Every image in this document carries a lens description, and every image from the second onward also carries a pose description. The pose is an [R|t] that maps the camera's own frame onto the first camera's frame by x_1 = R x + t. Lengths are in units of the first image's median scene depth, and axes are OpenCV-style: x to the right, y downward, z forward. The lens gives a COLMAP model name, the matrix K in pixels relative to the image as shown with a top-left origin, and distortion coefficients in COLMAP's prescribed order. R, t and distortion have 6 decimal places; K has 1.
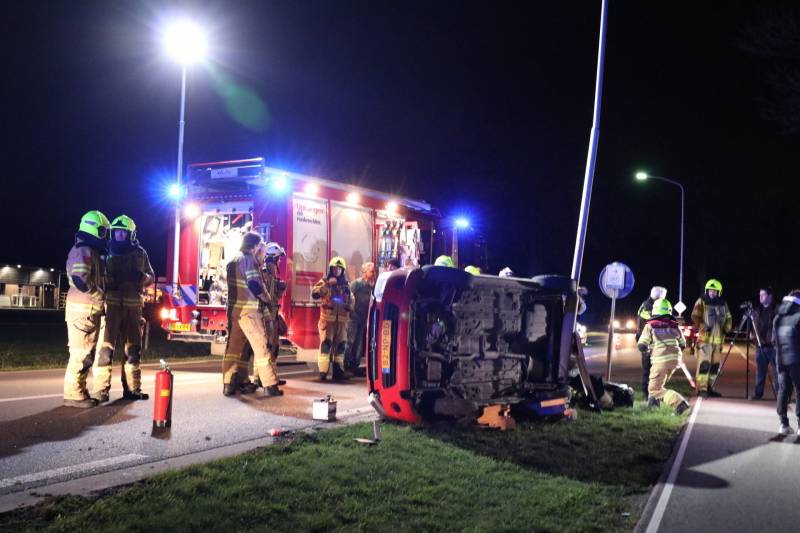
lens RADIAL K [[880.9, 0, 400.0], [0, 880.9, 266.5], [0, 0, 1]] dist [-0.106031, 0.055502]
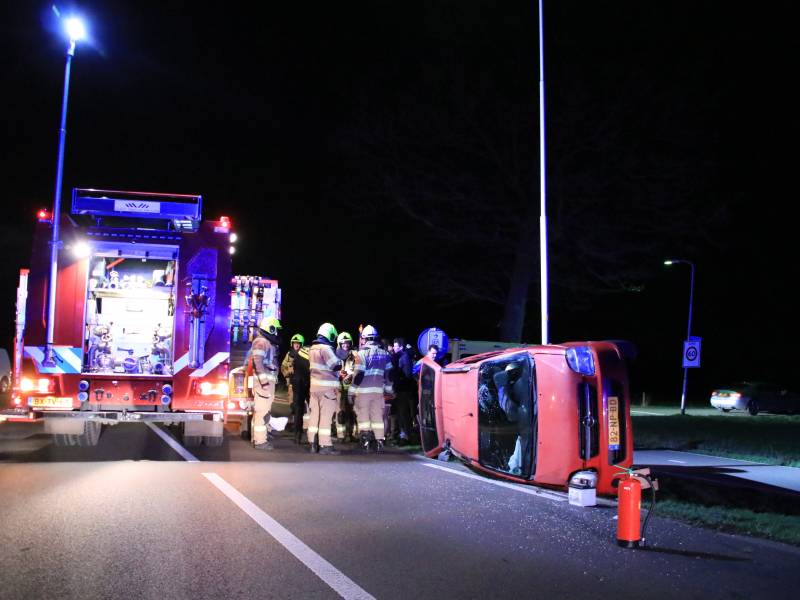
lens RADIAL K [[748.6, 0, 401.9], [0, 748.6, 313.3], [0, 0, 1]] dist [-0.155124, 0.111894]
pose [[0.720762, 0.035053, 0.692295, -0.471550], [-0.033487, 0.999315, -0.015735, -0.007315], [-0.692373, -0.011842, 0.721443, 0.346745]]
